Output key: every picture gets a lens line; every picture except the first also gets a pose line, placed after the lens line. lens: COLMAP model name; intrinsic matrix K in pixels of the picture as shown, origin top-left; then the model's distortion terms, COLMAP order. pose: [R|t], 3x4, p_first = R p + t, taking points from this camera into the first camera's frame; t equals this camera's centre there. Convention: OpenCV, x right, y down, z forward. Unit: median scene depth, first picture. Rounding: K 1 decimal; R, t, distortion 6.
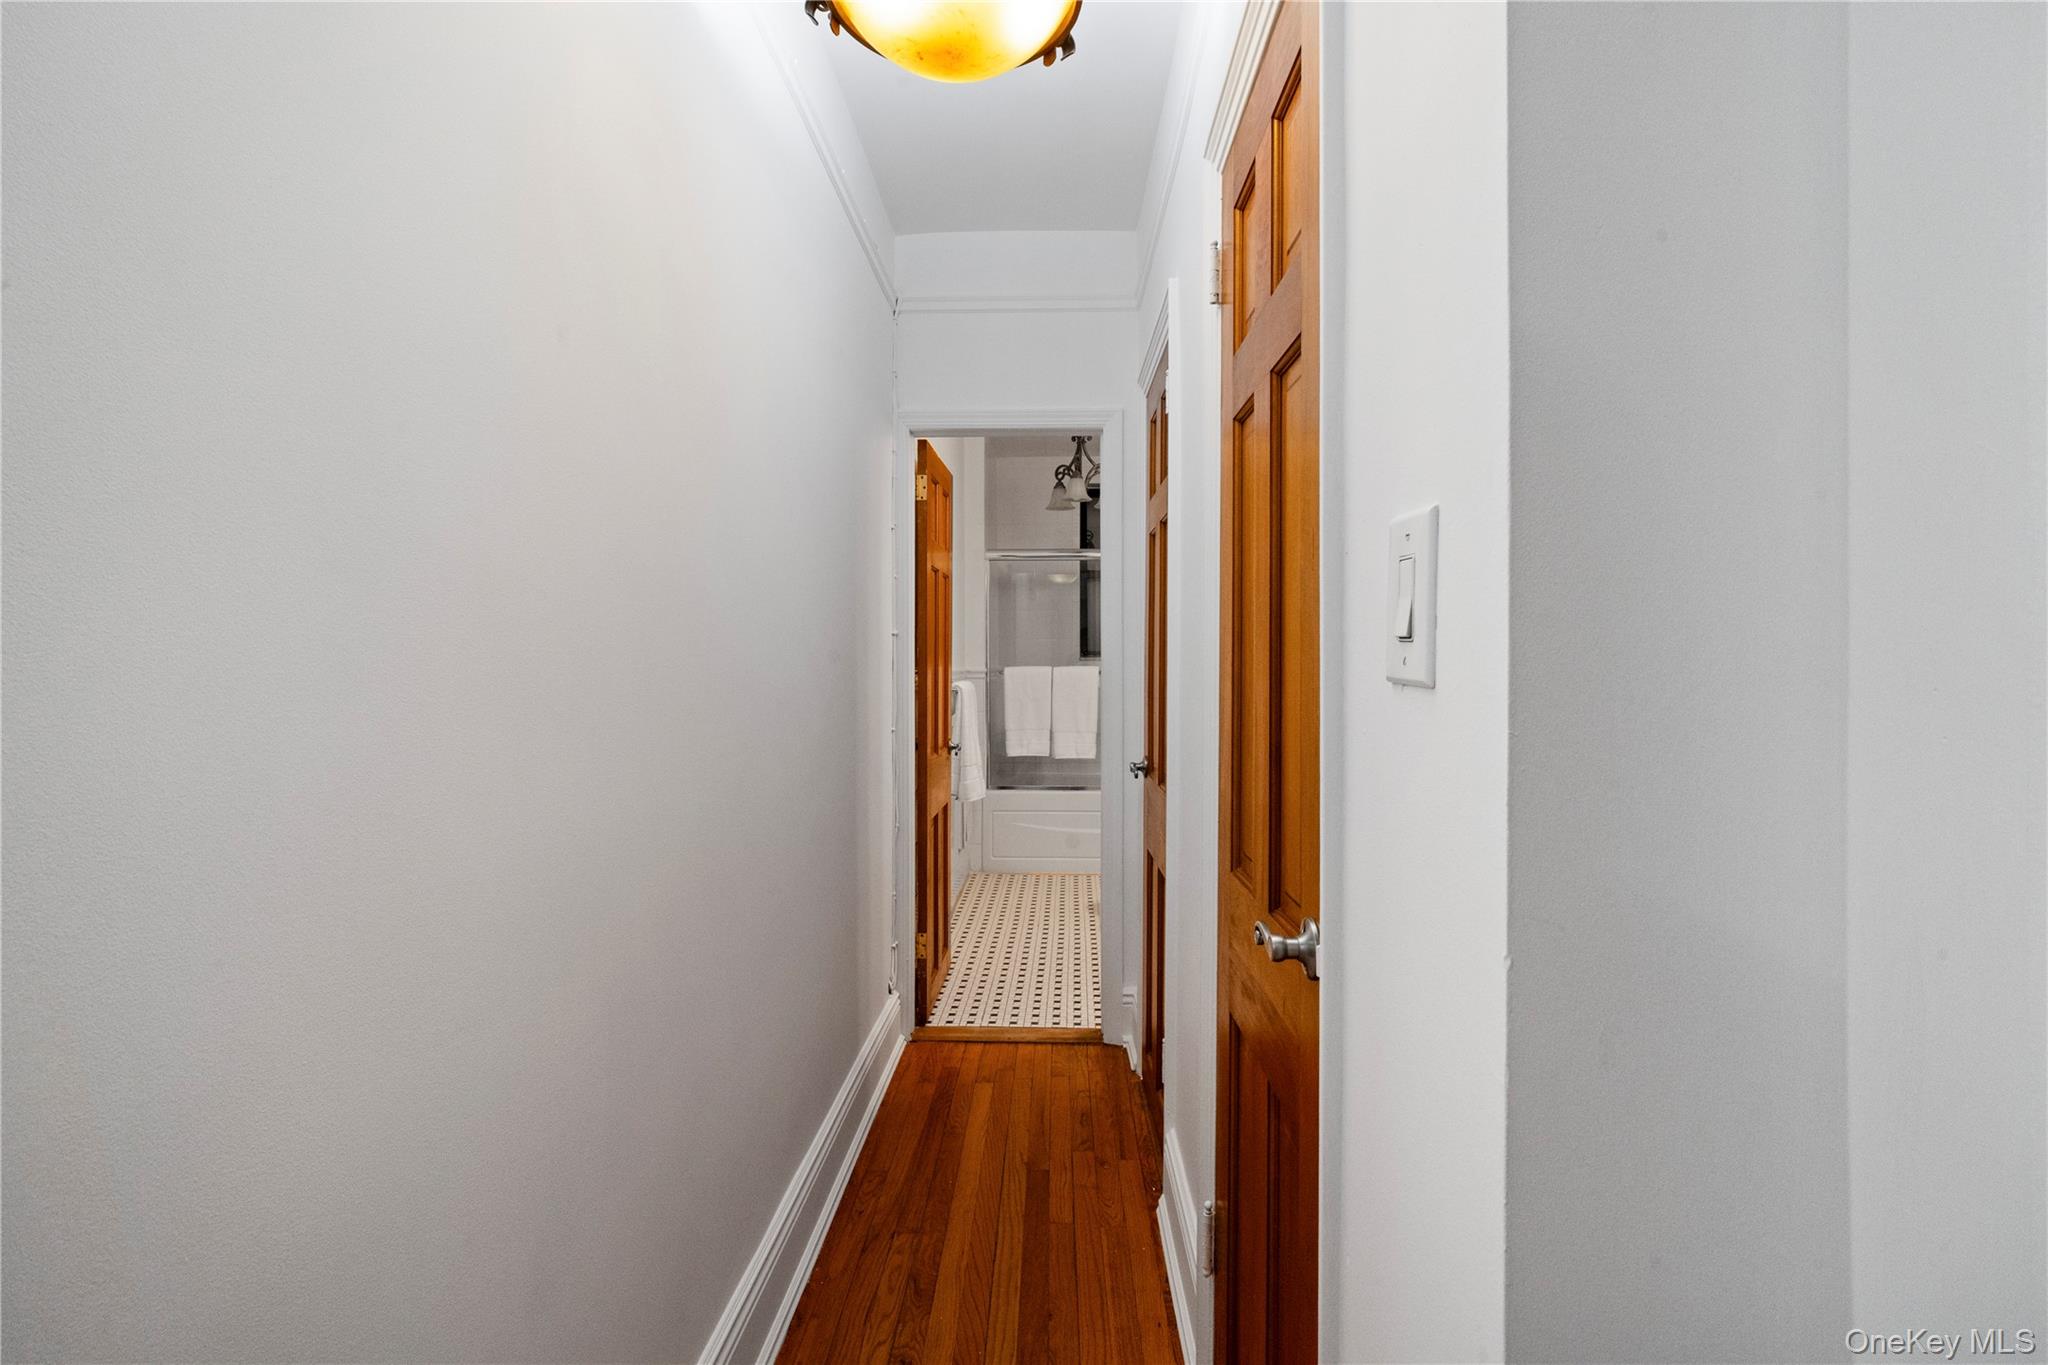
lens RADIAL K [[970.0, 0, 1032.2], [0, 970.0, 663.1], [0, 0, 1]] dist [-0.001909, -0.000222]
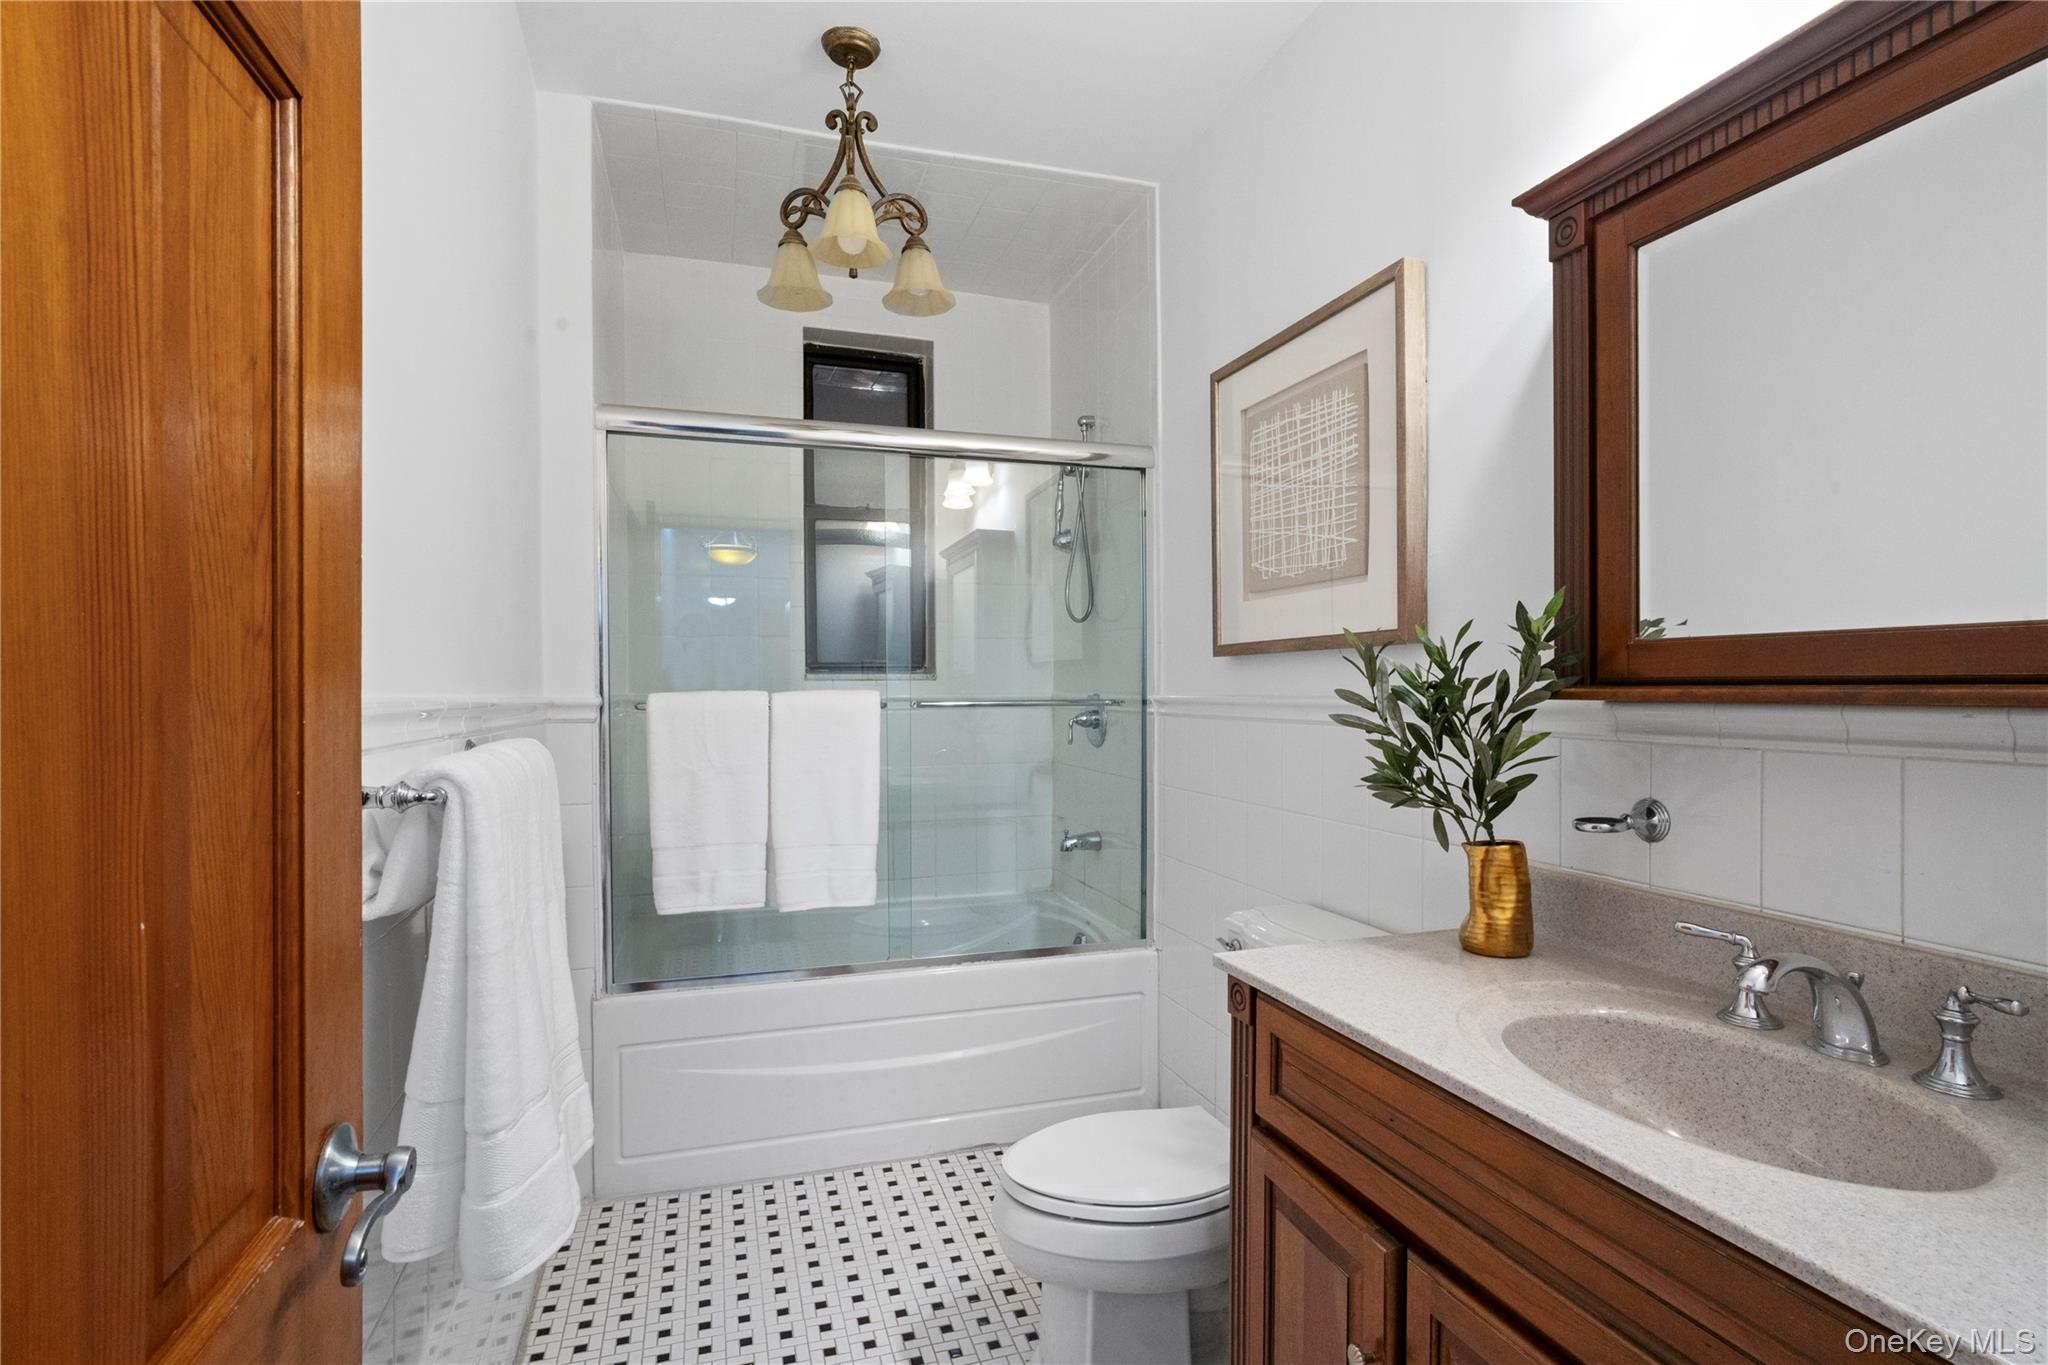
lens RADIAL K [[987.7, 0, 1024.0], [0, 987.7, 682.5], [0, 0, 1]] dist [0.000571, -0.000003]
pose [[0.940956, -0.003549, 0.338511, -0.020257], [0.004683, 0.999986, -0.002532, 0.001410], [-0.338497, 0.003968, 0.940959, 0.557552]]
